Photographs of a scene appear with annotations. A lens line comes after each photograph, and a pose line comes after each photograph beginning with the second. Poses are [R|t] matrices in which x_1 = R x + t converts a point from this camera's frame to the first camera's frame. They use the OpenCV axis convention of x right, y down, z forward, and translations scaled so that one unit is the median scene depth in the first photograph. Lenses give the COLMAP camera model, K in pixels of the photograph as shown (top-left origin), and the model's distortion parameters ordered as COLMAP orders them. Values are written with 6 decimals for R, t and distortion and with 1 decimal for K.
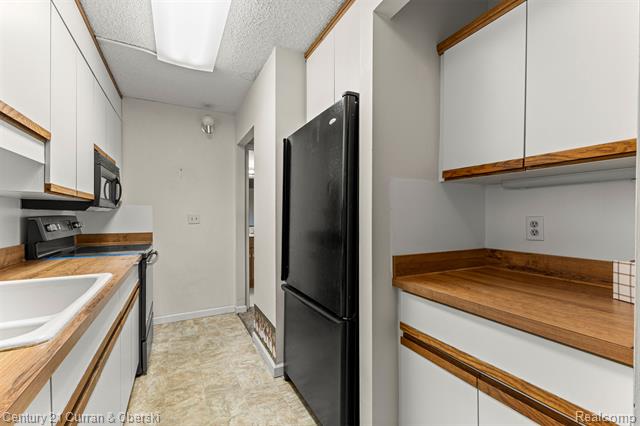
lens RADIAL K [[279.3, 0, 317.8], [0, 279.3, 217.1], [0, 0, 1]] dist [0.002505, -0.001320]
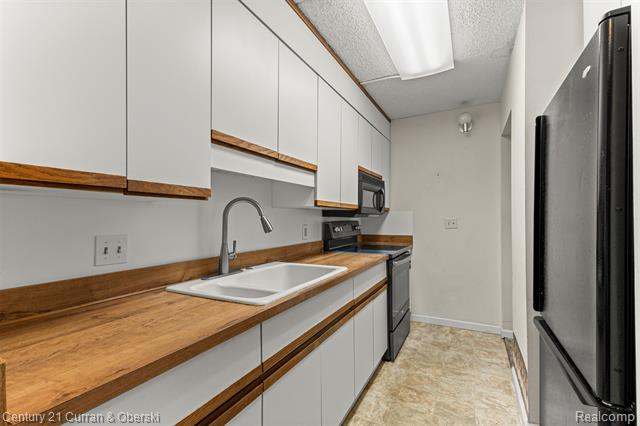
lens RADIAL K [[279.3, 0, 318.0], [0, 279.3, 214.9], [0, 0, 1]] dist [0.002505, -0.001320]
pose [[0.560033, -0.014639, -0.828341, 0.136244], [0.001048, 0.999856, -0.016962, -0.010152], [0.828470, 0.008632, 0.559967, 0.099060]]
